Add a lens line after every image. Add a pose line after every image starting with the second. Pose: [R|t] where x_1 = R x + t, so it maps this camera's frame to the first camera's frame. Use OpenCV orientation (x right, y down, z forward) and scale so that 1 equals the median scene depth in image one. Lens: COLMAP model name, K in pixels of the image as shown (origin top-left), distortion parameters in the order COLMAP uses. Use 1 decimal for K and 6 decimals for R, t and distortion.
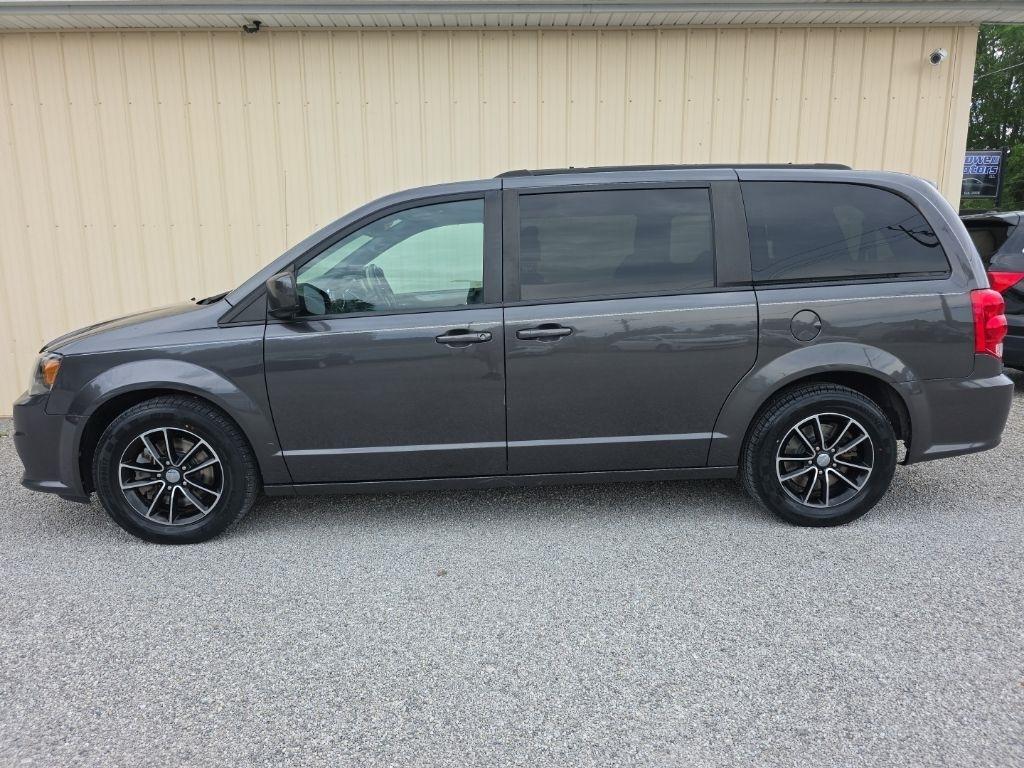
lens RADIAL K [[699.9, 0, 515.4], [0, 699.9, 381.7], [0, 0, 1]] dist [0.085455, -0.083484]
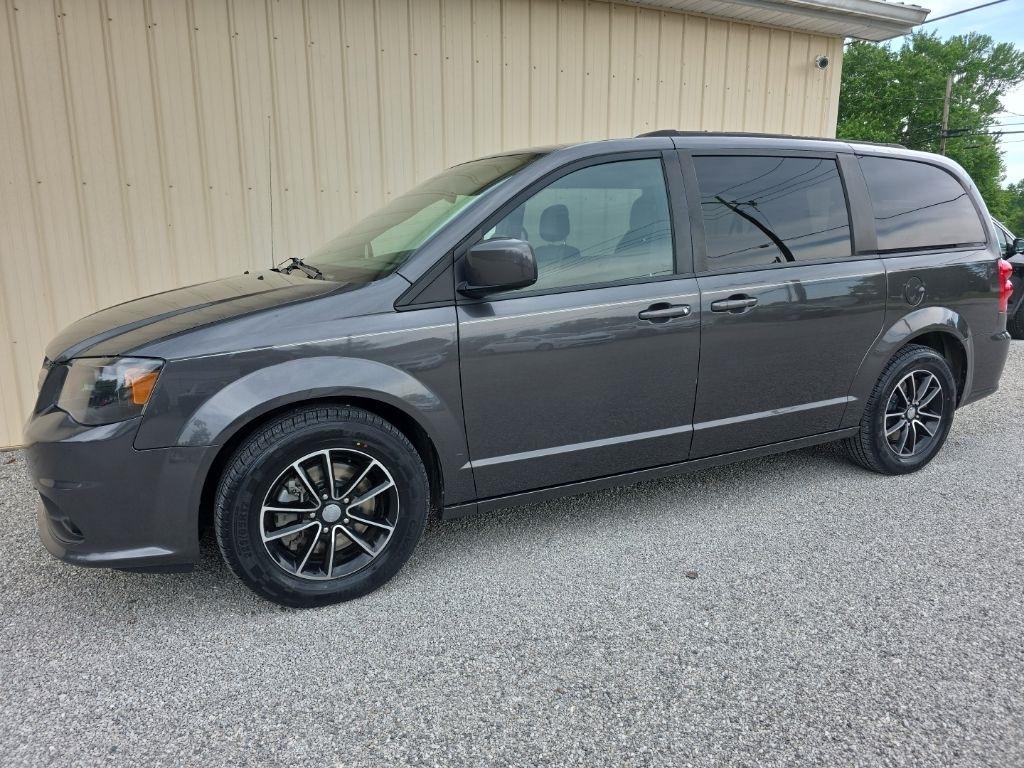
lens RADIAL K [[699.9, 0, 515.4], [0, 699.9, 381.7], [0, 0, 1]] dist [0.085455, -0.083484]
pose [[0.911263, -0.074077, 0.405108, -0.588967], [0.067953, 0.997252, 0.029498, -0.013625], [-0.406180, 0.000648, 0.913793, 0.241686]]
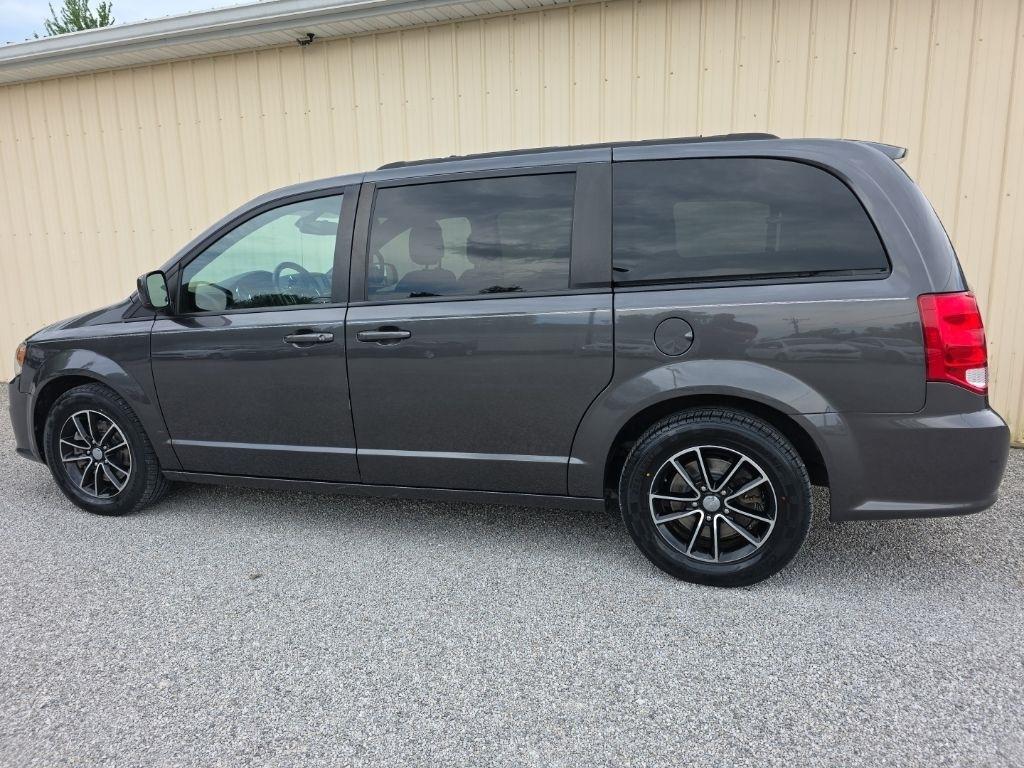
lens RADIAL K [[699.9, 0, 515.4], [0, 699.9, 381.7], [0, 0, 1]] dist [0.085455, -0.083484]
pose [[0.936566, 0.051884, -0.346631, 0.509183], [-0.048830, 0.998653, 0.017544, -0.031771], [0.347074, 0.000494, 0.937837, 0.174506]]
